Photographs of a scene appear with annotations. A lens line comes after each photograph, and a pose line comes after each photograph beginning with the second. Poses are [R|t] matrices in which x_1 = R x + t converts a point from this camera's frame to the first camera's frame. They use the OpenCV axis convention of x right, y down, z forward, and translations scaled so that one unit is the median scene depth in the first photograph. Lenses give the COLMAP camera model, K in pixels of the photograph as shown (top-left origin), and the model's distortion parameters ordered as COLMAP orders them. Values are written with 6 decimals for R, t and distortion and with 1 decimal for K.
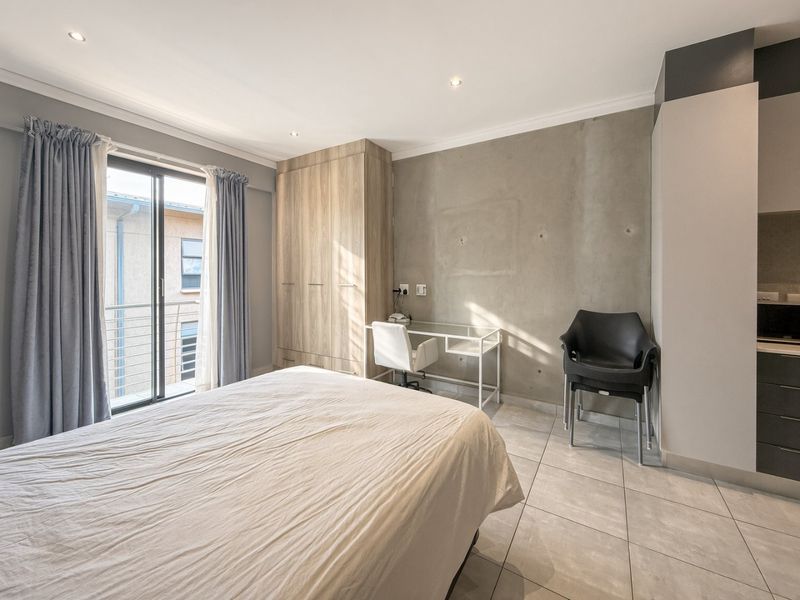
lens RADIAL K [[325.7, 0, 399.1], [0, 325.7, 279.3], [0, 0, 1]] dist [0.000443, 0.000108]
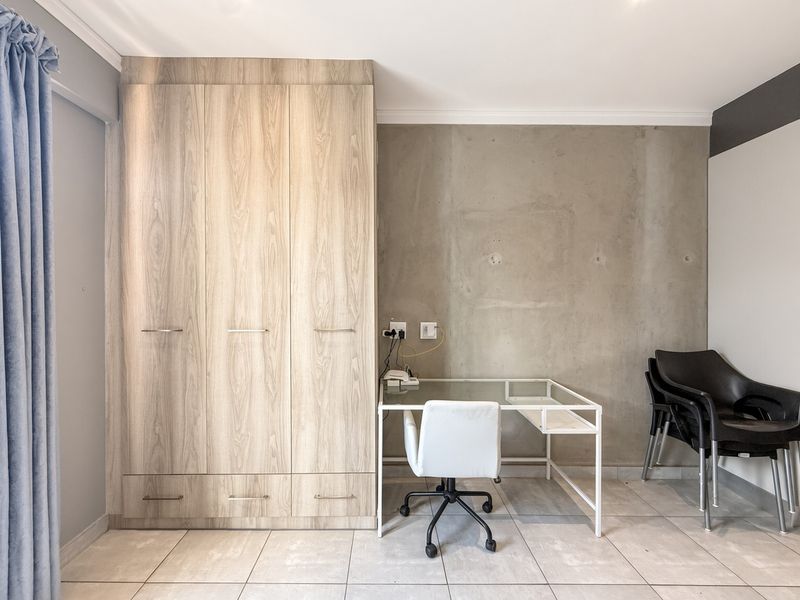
lens RADIAL K [[324.5, 0, 400.0], [0, 324.5, 300.0], [0, 0, 1]] dist [0.000453, 0.000037]
pose [[0.845833, -0.002511, 0.533442, -0.349226], [0.007410, 0.999948, -0.007042, -0.026044], [-0.533397, 0.009909, 0.845807, 0.508627]]
